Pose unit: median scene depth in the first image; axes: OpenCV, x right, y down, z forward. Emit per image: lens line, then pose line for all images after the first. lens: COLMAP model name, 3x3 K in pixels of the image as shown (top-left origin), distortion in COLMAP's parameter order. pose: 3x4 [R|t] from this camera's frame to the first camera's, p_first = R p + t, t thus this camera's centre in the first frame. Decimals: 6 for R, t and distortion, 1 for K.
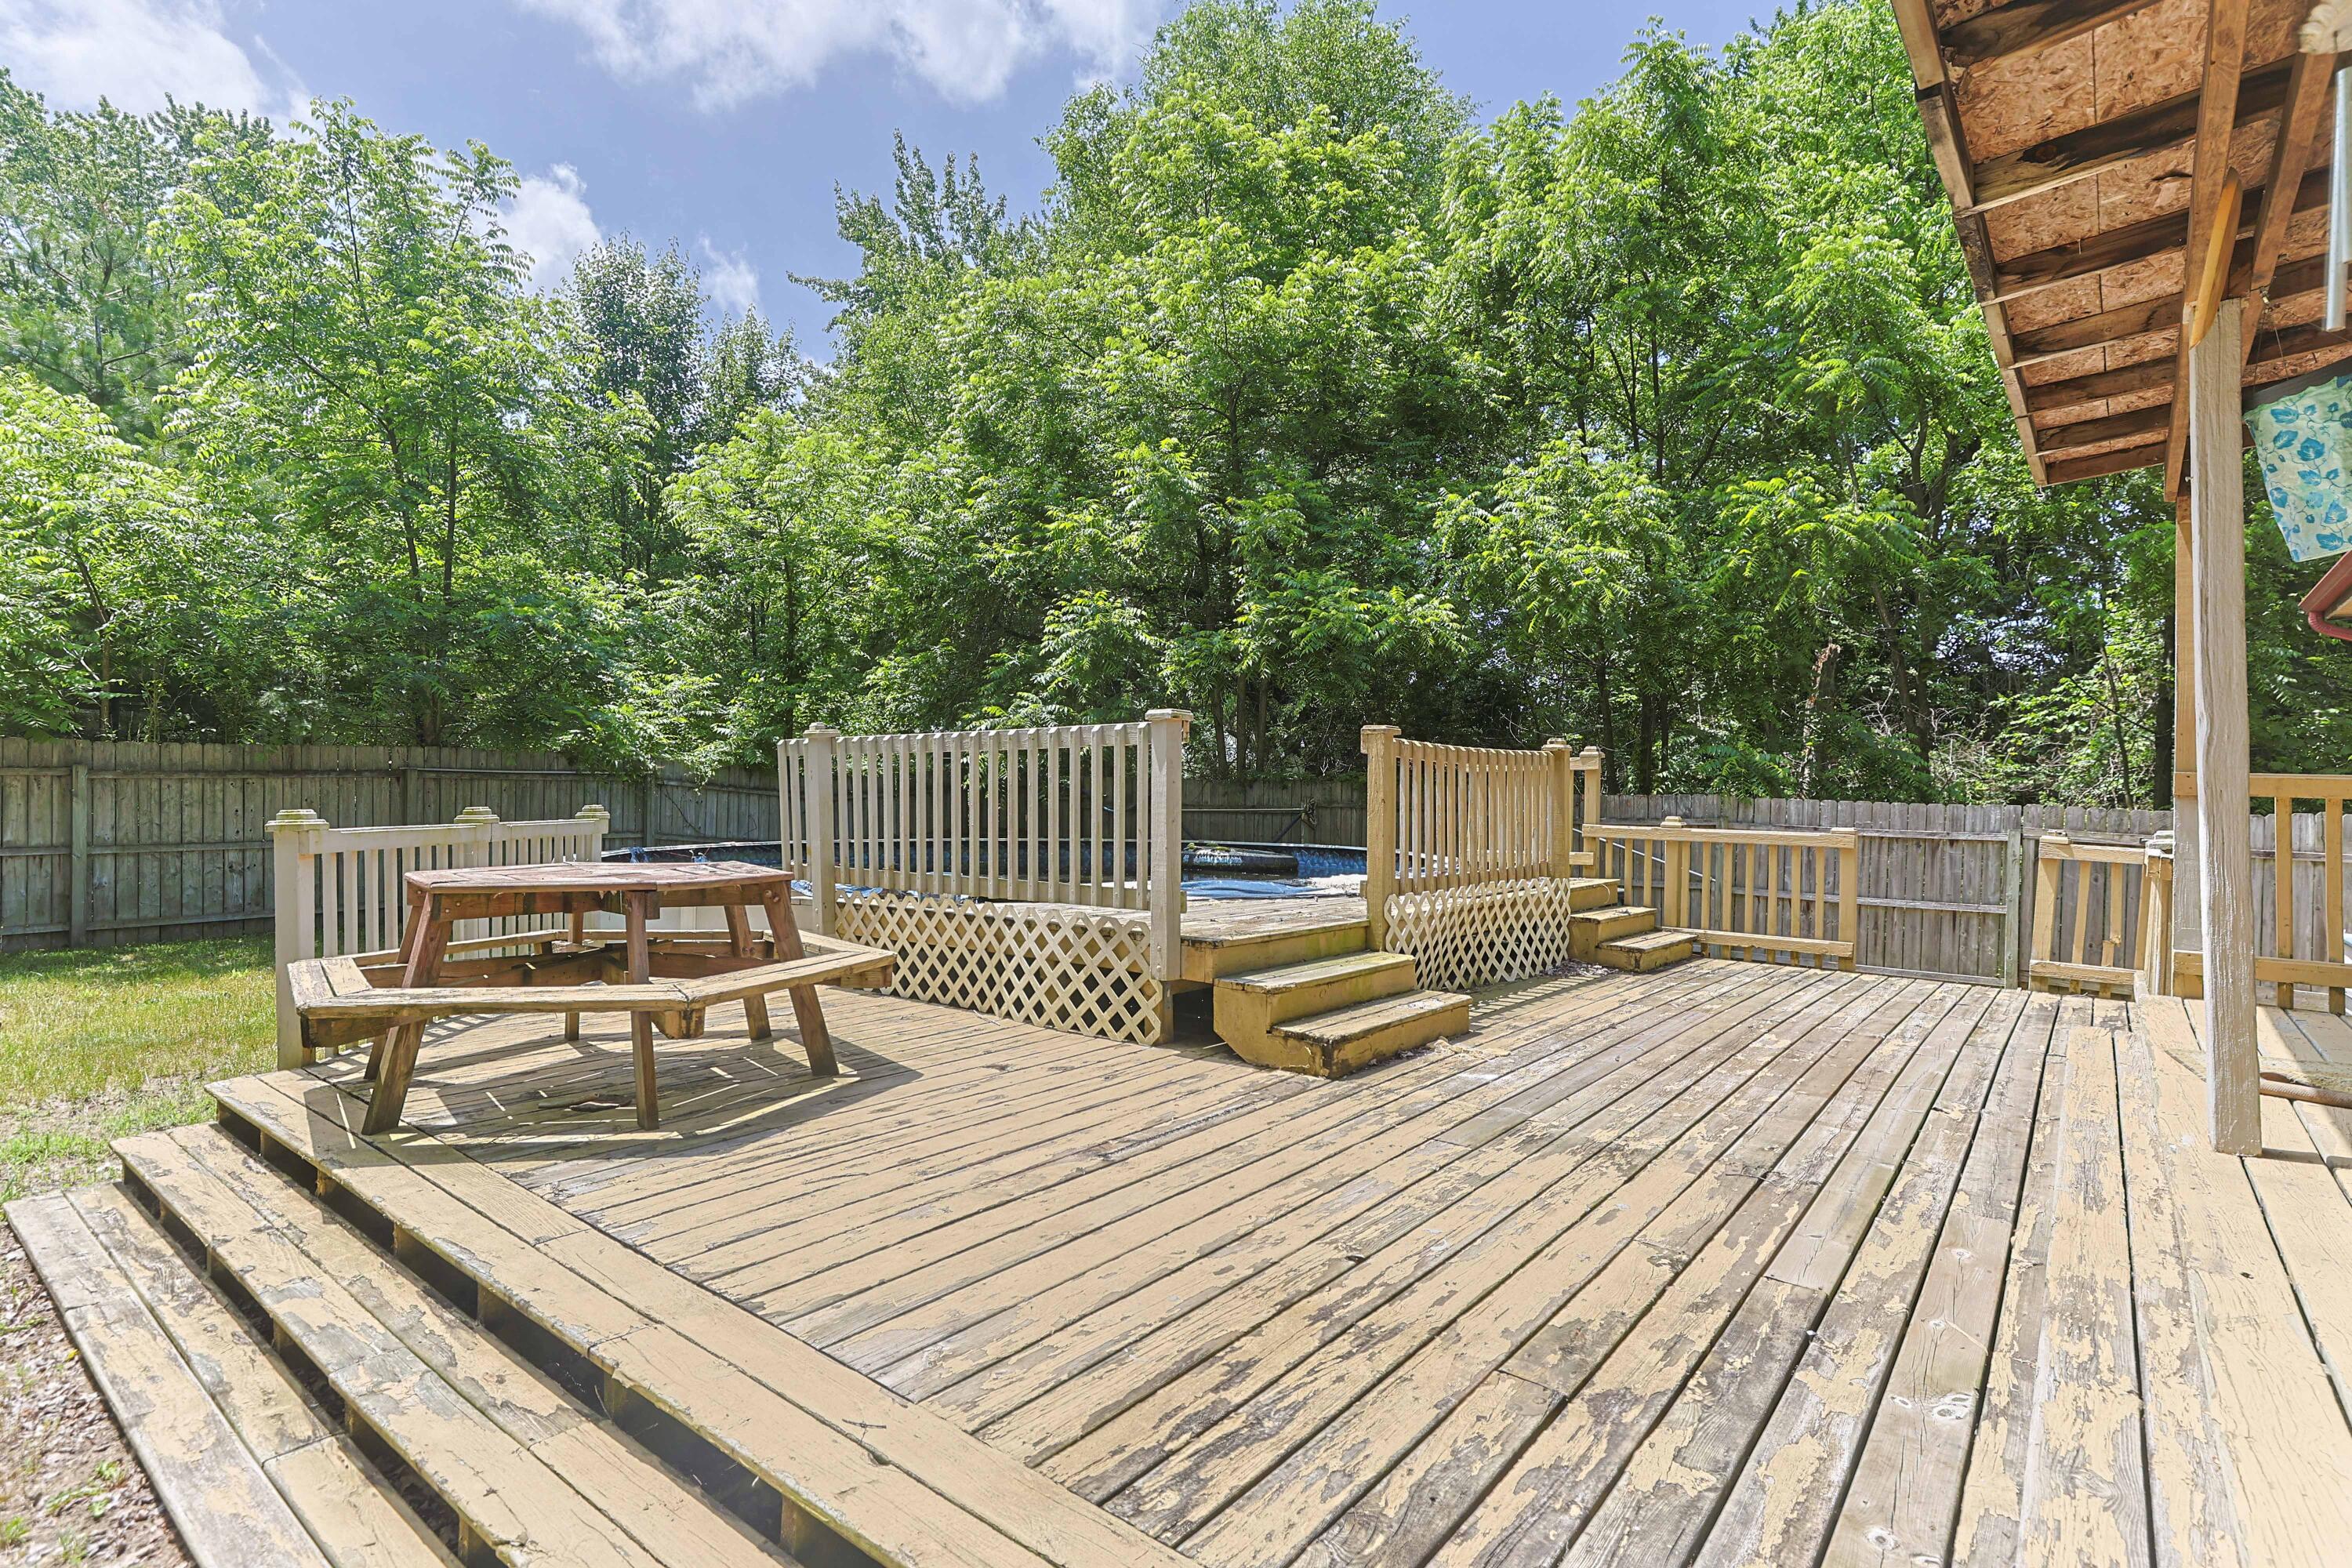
lens RADIAL K [[1142.1, 0, 1172.2], [0, 1142.1, 798.6], [0, 0, 1]] dist [-0.020569, 0.013386]
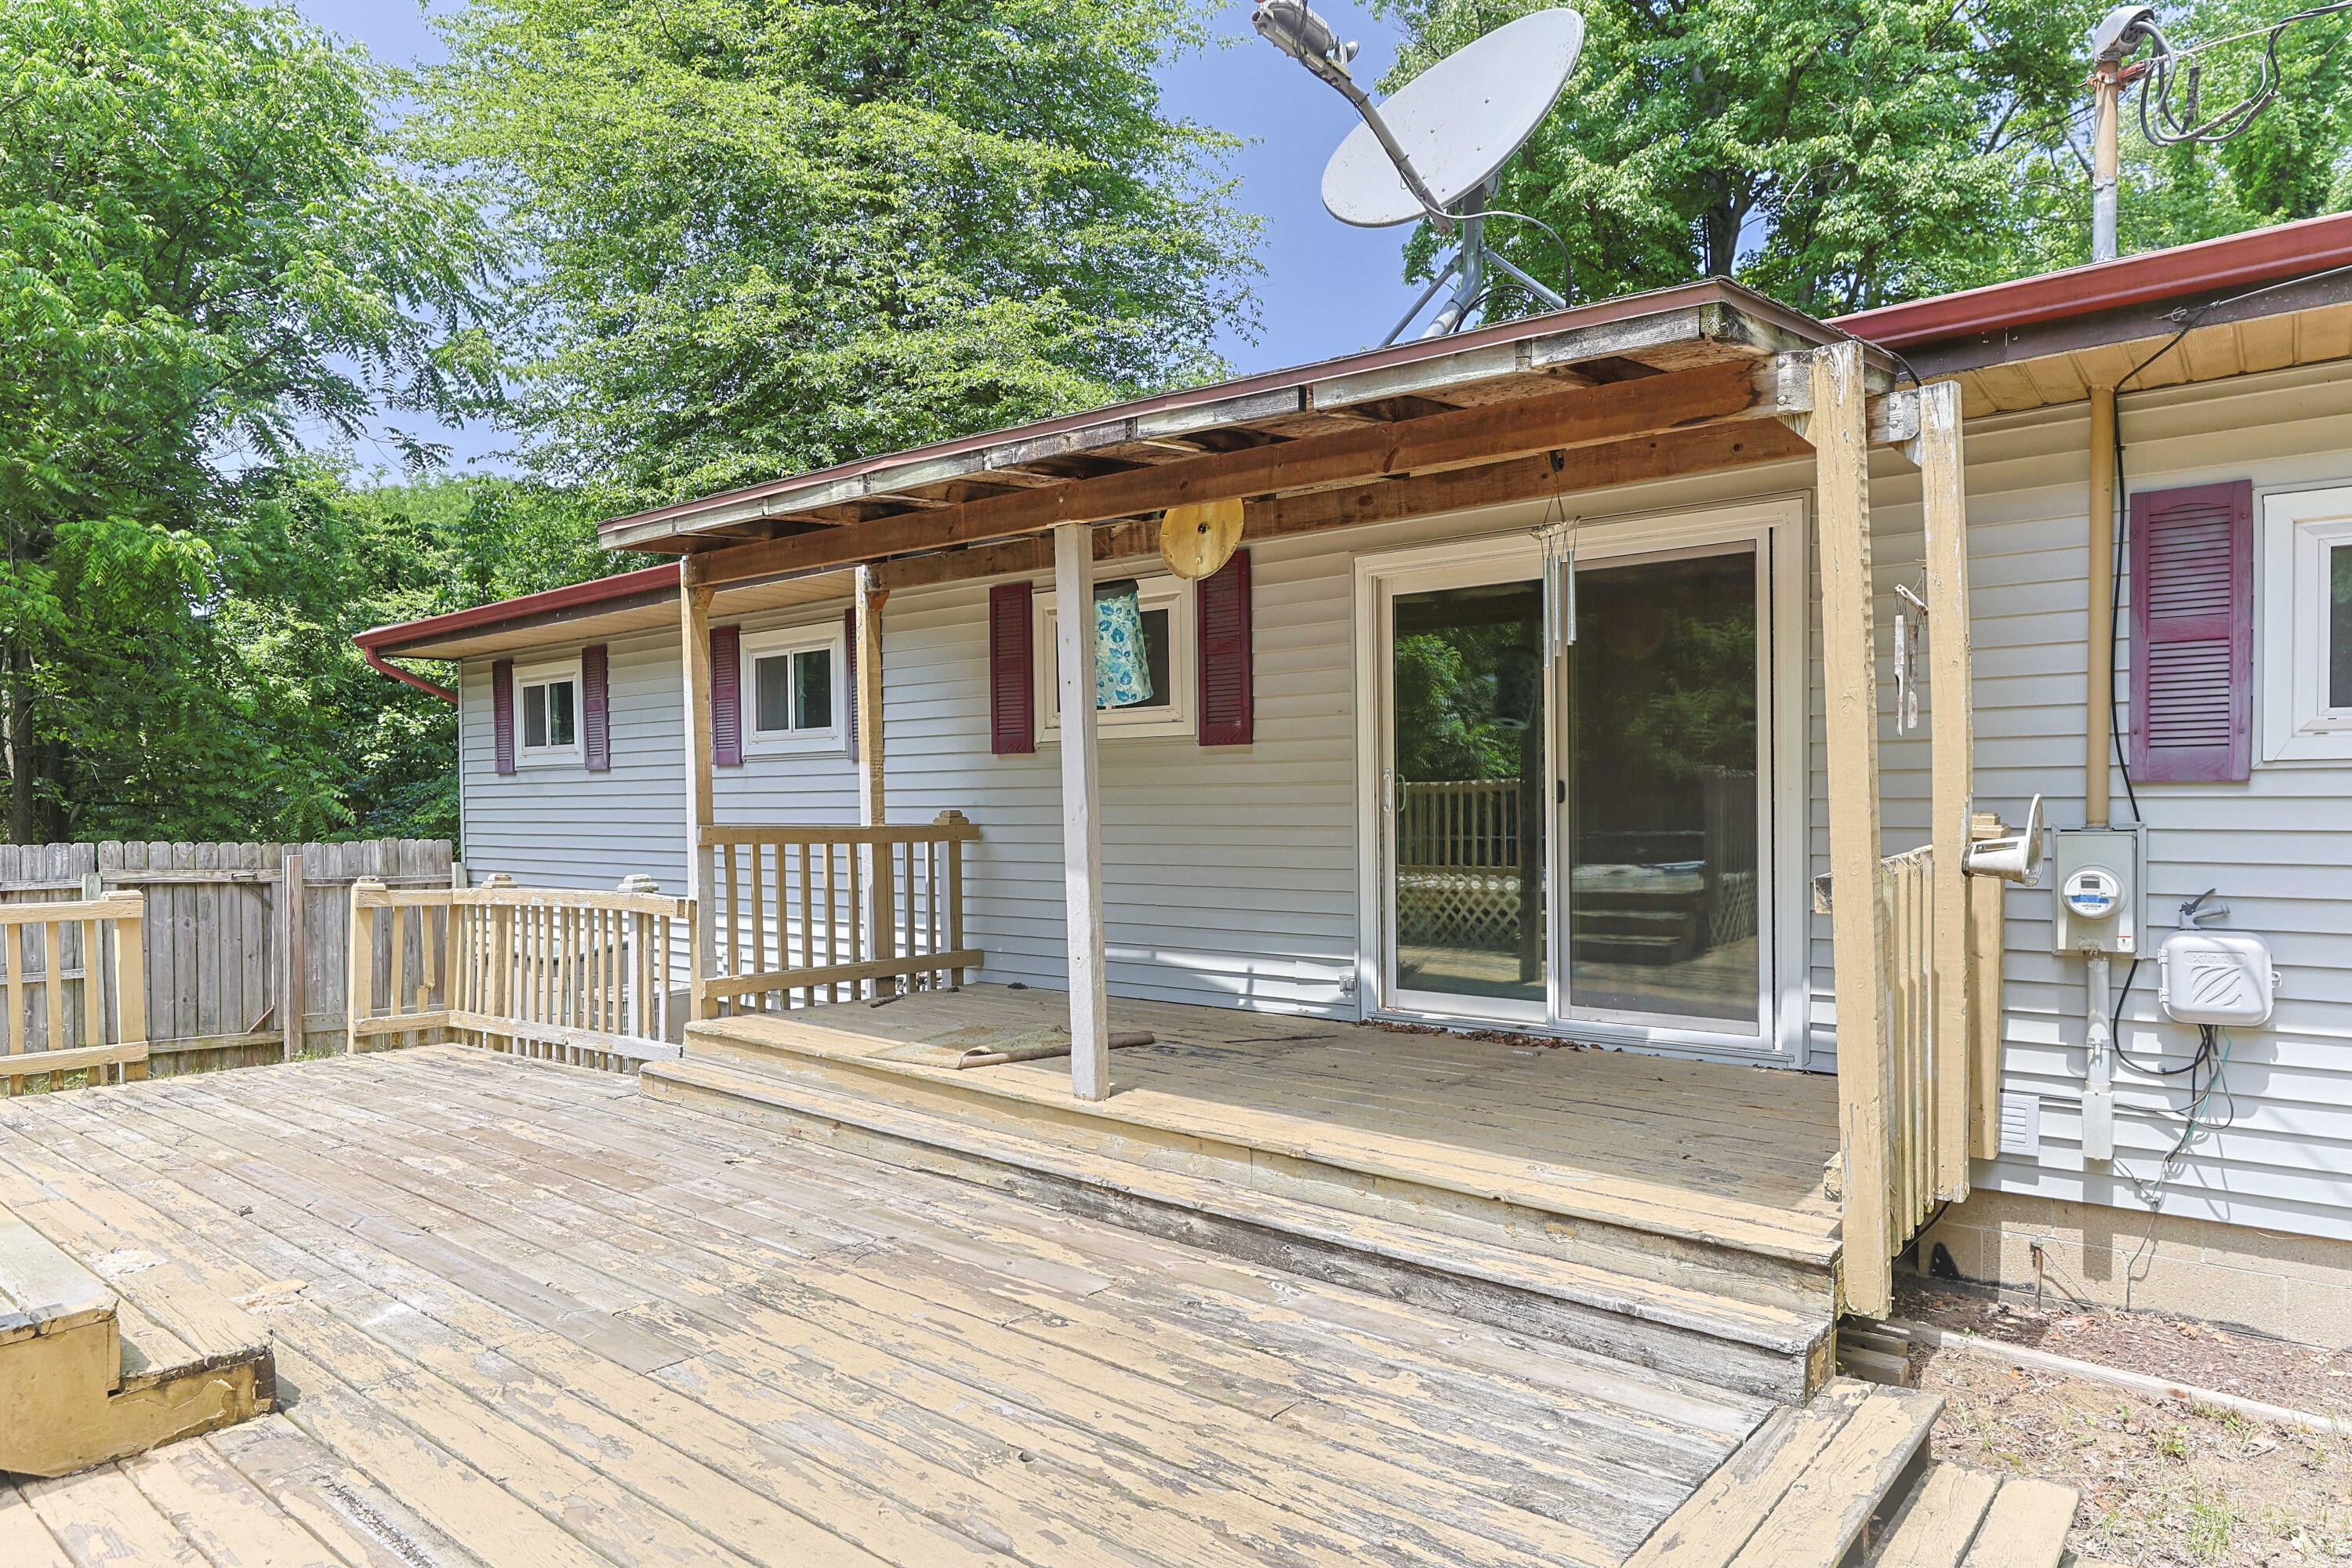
lens RADIAL K [[1387.3, 0, 1150.7], [0, 1387.3, 797.5], [0, 0, 1]] dist [0.017761, -0.002351]
pose [[0.040068, -0.013129, 0.999111, -0.288558], [0.015370, 0.999803, 0.012521, -0.034574], [-0.999079, 0.014855, 0.040261, 0.279950]]
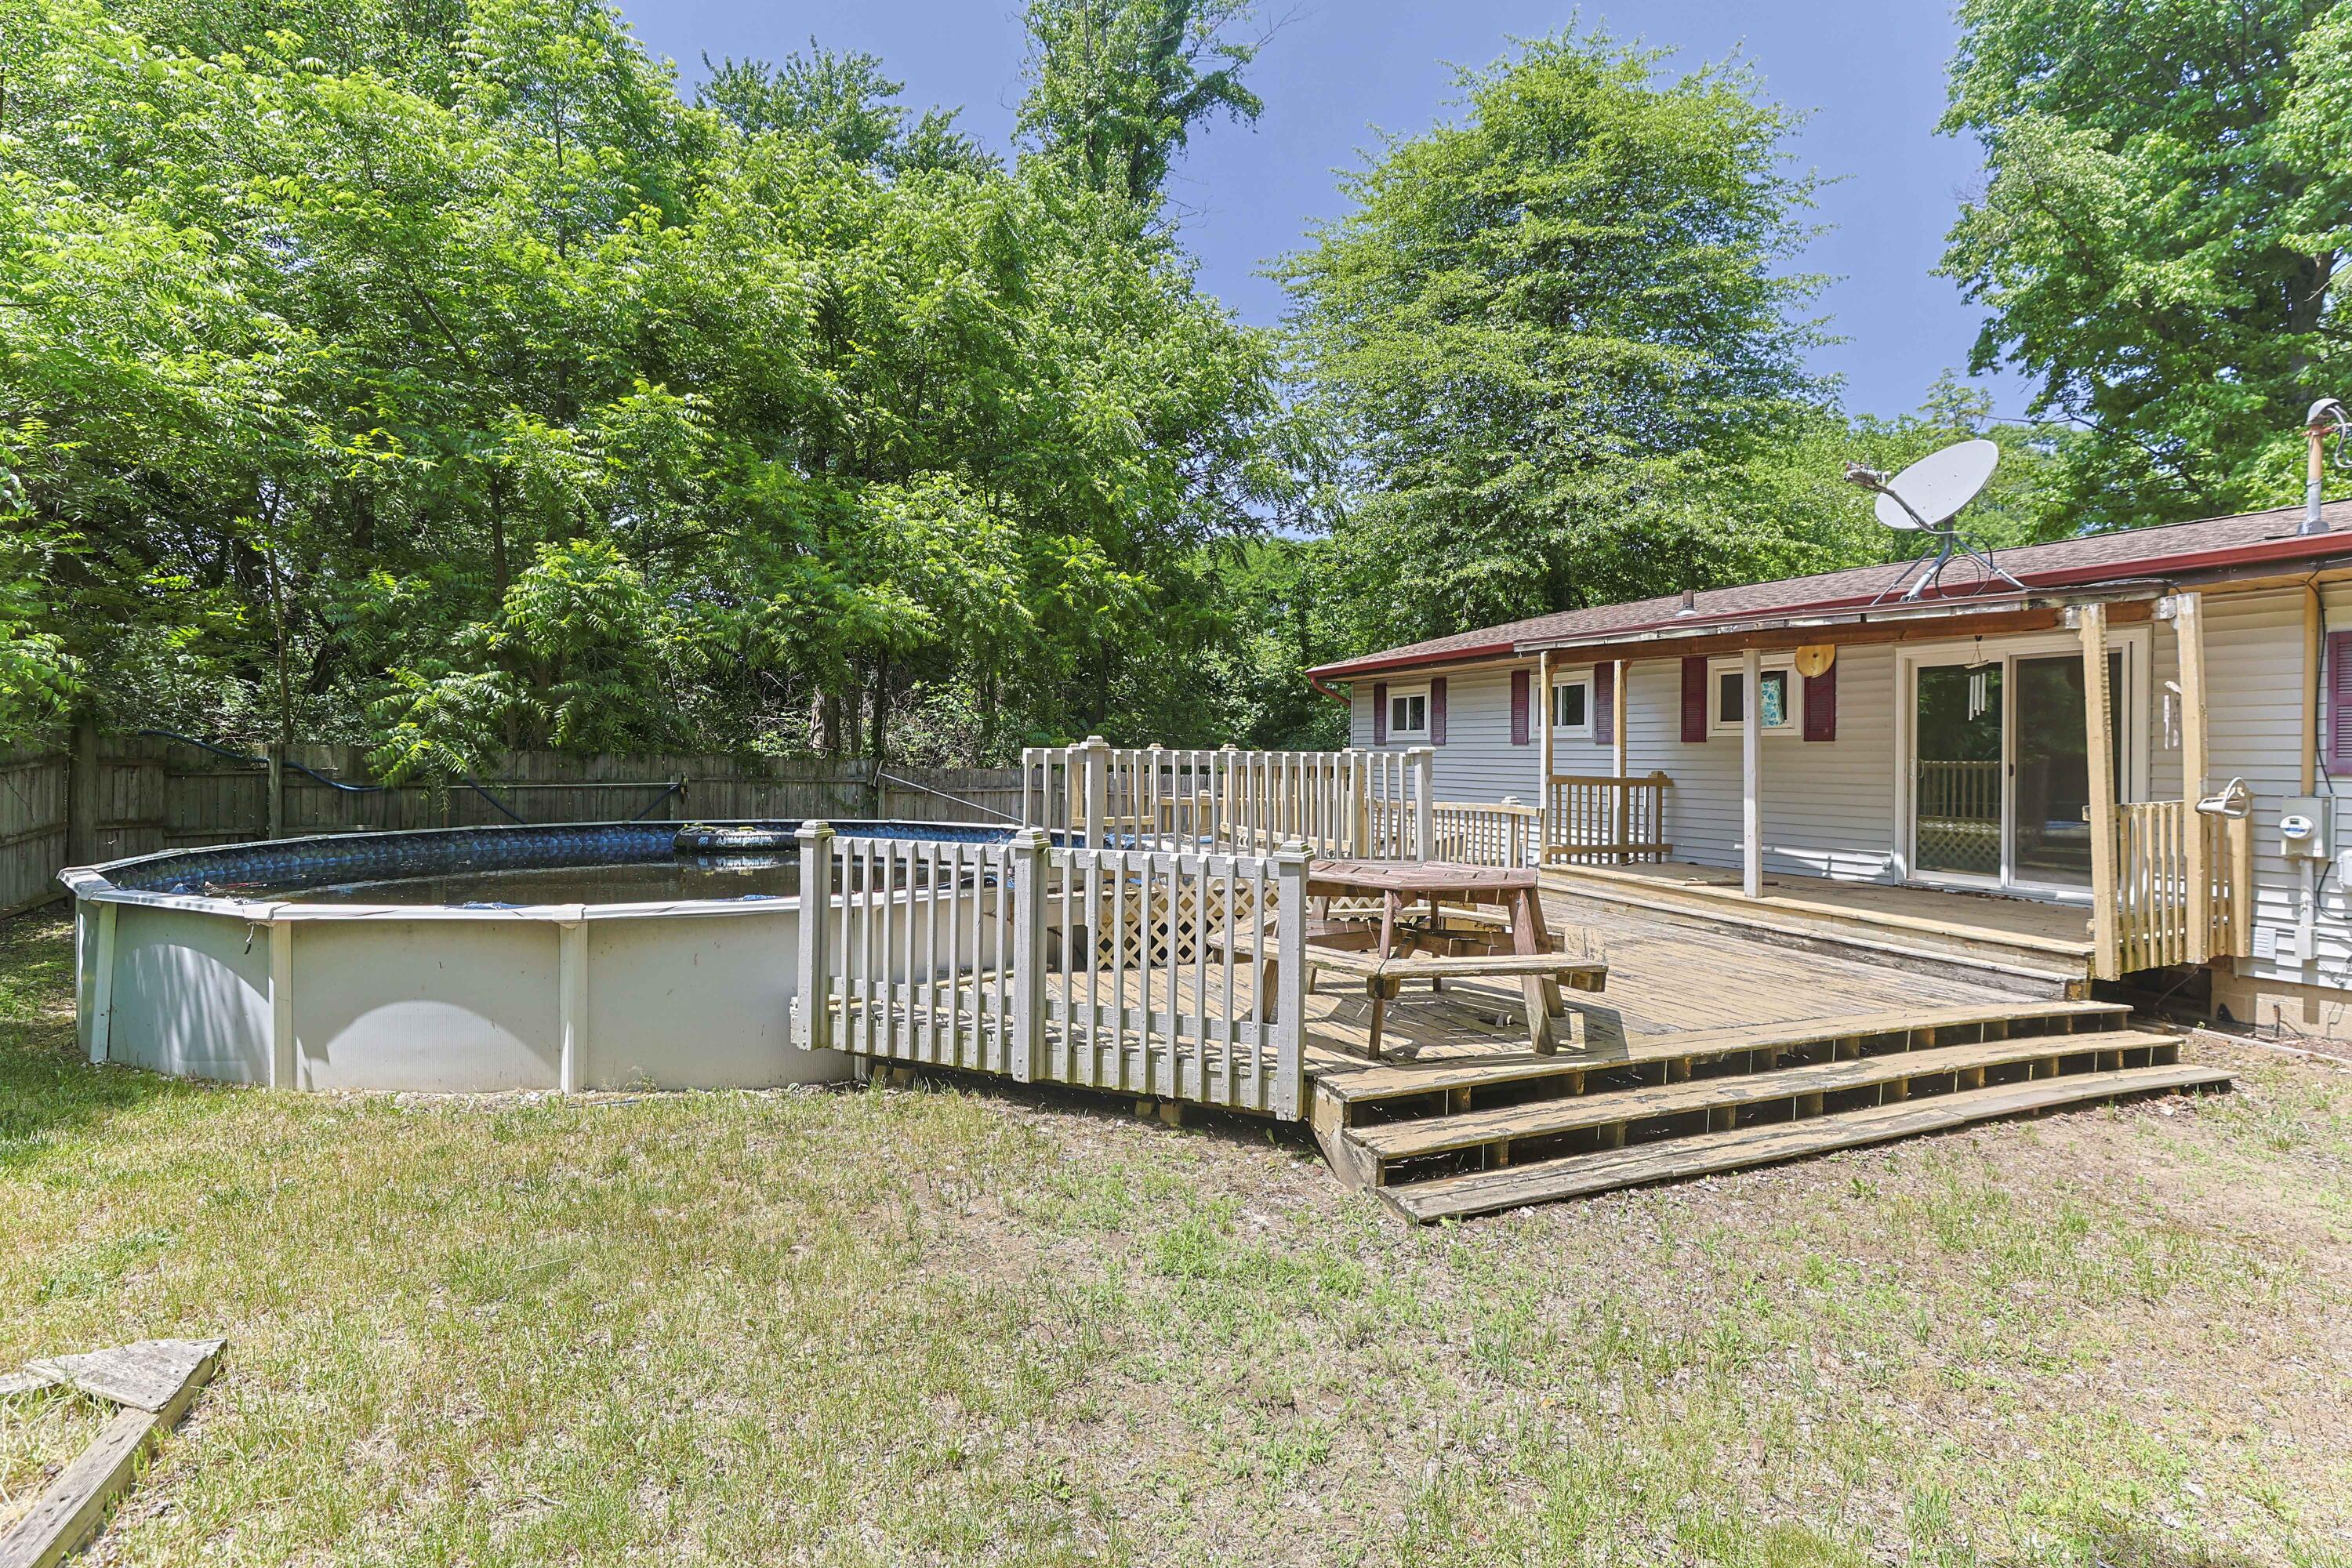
lens RADIAL K [[1142.1, 0, 1208.7], [0, 1142.1, 750.5], [0, 0, 1]] dist [-0.020569, 0.013386]
pose [[0.446592, -0.000659, 0.894738, -1.003950], [-0.005643, 0.999978, 0.003553, -0.045836], [-0.894720, -0.006635, 0.446578, 0.314840]]
